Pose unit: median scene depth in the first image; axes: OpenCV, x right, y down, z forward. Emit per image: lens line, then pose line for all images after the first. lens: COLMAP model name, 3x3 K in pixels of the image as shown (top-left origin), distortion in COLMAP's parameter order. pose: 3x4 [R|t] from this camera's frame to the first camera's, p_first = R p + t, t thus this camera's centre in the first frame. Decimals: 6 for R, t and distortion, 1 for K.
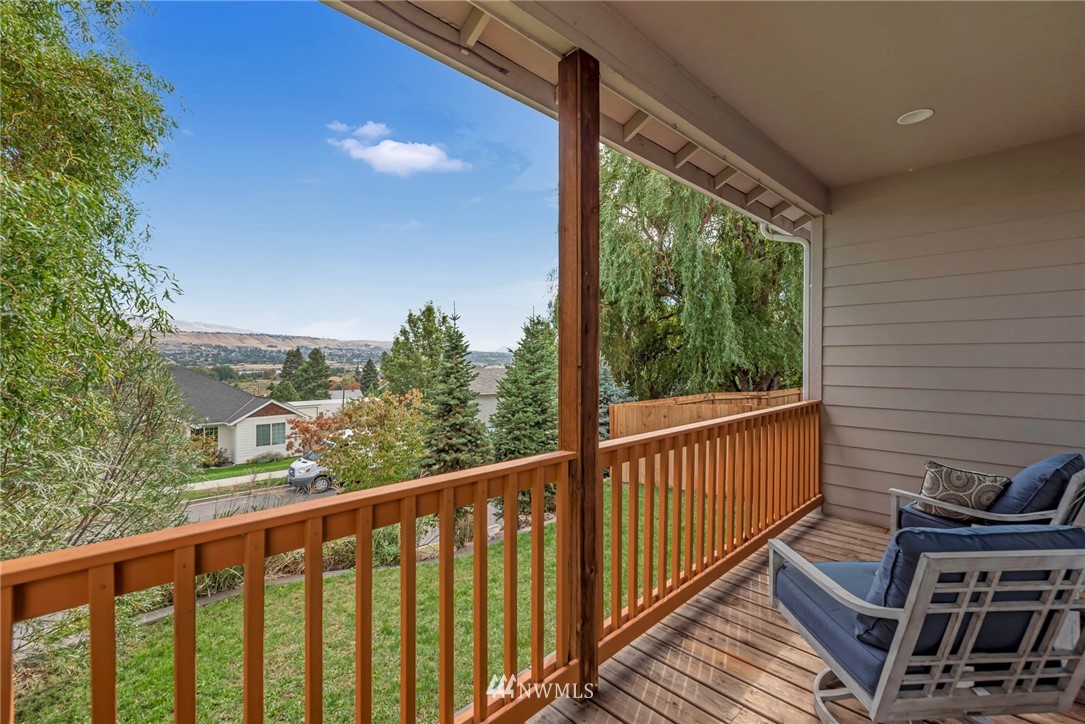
lens RADIAL K [[473.7, 0, 543.5], [0, 473.7, 359.0], [0, 0, 1]] dist [0.001398, 0.000014]
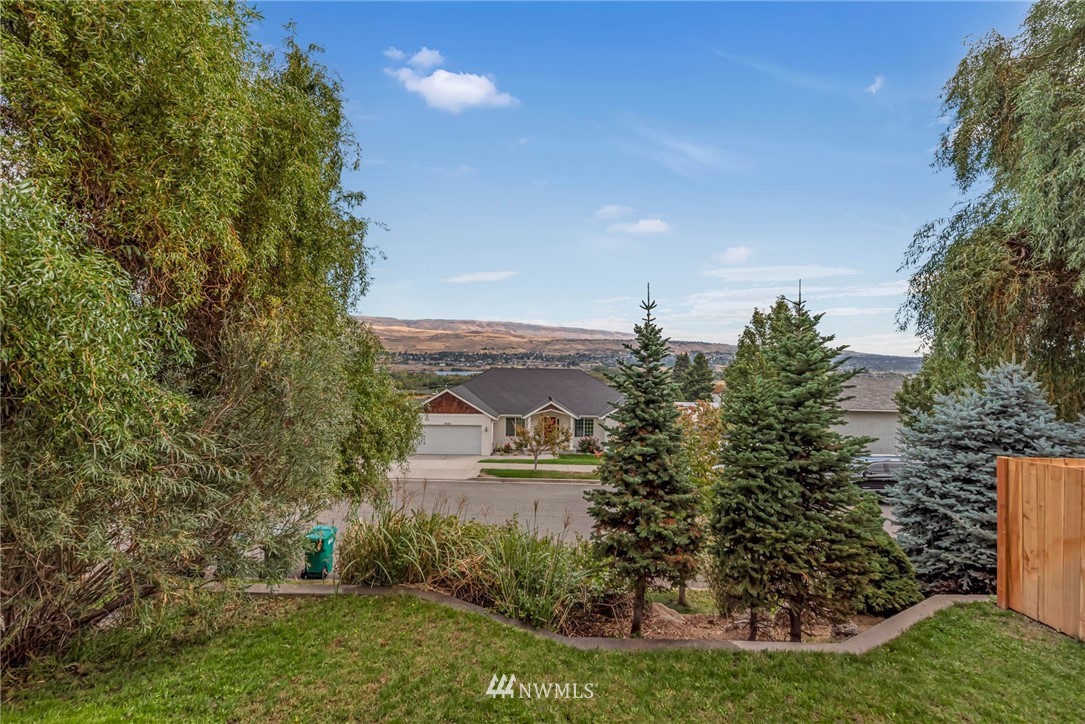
lens RADIAL K [[473.7, 0, 544.9], [0, 473.7, 361.1], [0, 0, 1]] dist [0.001398, 0.000014]
pose [[0.711604, 0.011597, -0.702485, 0.055970], [-0.015112, 0.999885, 0.001198, -0.000547], [0.702418, 0.009763, 0.711697, 0.104104]]
